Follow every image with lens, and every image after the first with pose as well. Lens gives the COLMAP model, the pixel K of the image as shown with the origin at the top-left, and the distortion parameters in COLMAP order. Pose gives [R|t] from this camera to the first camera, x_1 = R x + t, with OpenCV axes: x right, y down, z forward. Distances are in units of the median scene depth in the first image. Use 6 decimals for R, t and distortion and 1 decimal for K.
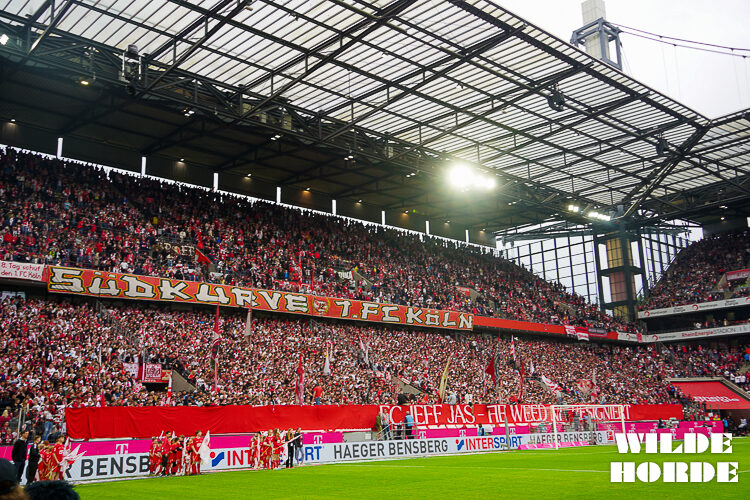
lens RADIAL K [[724.9, 0, 376.5], [0, 724.9, 250.0], [0, 0, 1]] dist [0.026044, 0.000000]
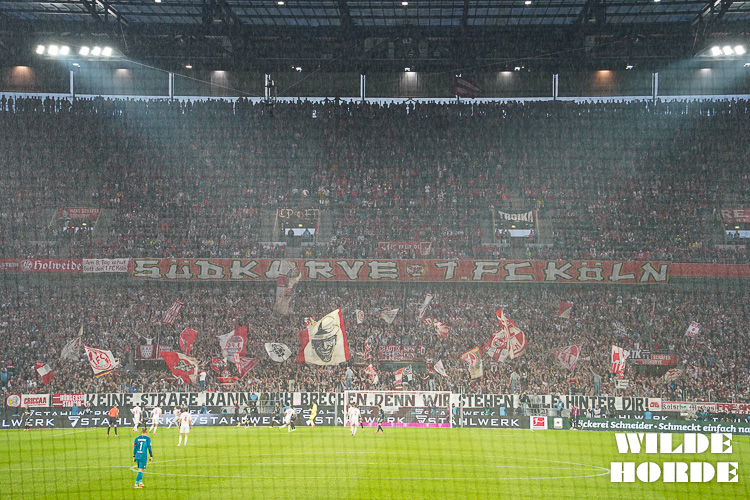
lens RADIAL K [[1698.8, 0, 373.6], [0, 1698.8, 216.6], [0, 0, 1]] dist [0.725564, 0.000000]
pose [[0.734801, -0.032441, -0.677507, 0.849768], [0.131255, 0.986776, 0.095104, -0.127462], [0.665462, -0.158809, 0.729342, -0.380314]]
